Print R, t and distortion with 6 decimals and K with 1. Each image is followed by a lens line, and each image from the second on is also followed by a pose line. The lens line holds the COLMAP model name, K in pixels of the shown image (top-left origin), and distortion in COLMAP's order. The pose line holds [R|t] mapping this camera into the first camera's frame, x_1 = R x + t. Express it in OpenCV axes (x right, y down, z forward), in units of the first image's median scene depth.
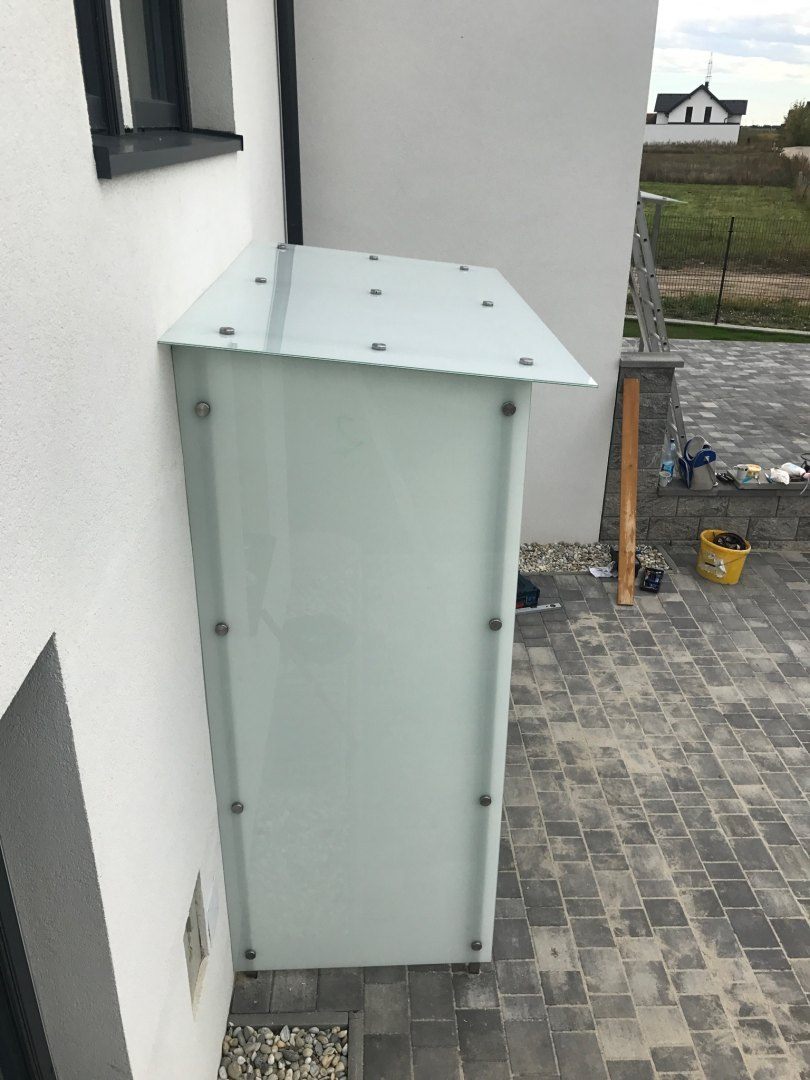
lens RADIAL K [[882.1, 0, 405.6], [0, 882.1, 528.3], [0, 0, 1]] dist [0.000500, 0.010091]
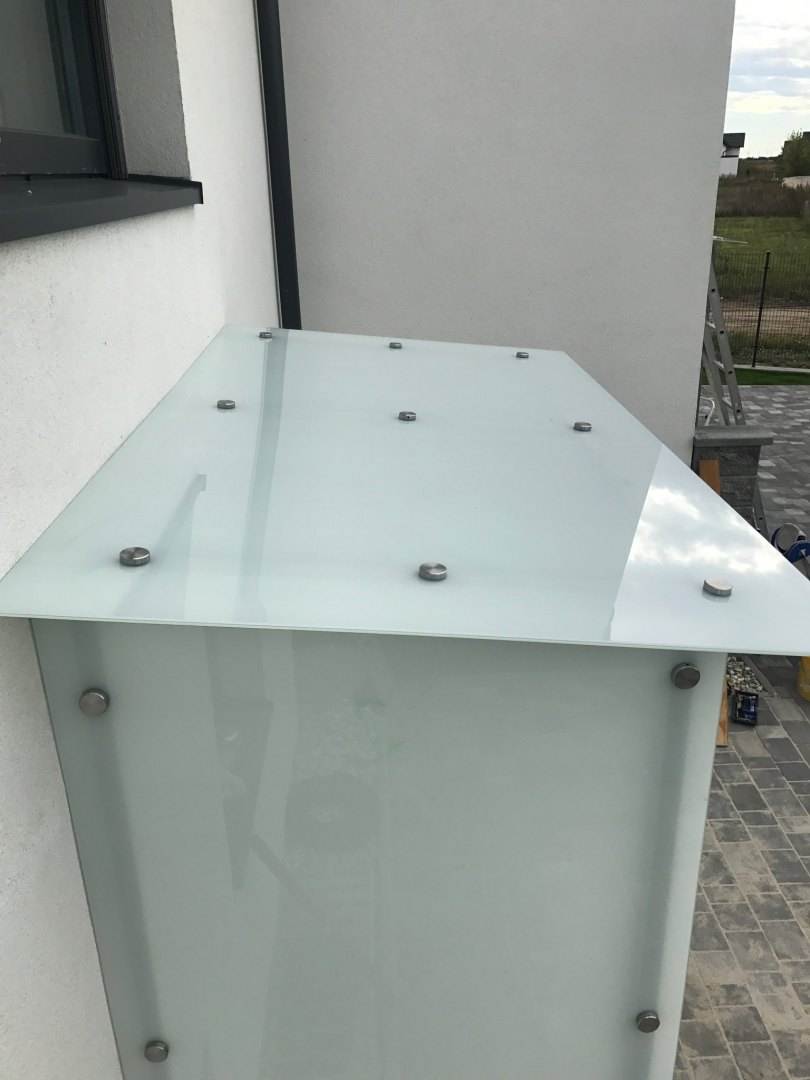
lens RADIAL K [[876.8, 0, 411.2], [0, 876.8, 537.4], [0, 0, 1]] dist [0.013445, 0.000667]
pose [[0.999437, -0.032048, -0.009885, -0.015503], [0.031709, 0.998961, -0.032720, -0.091061], [0.010923, 0.032389, 0.999416, 0.210740]]
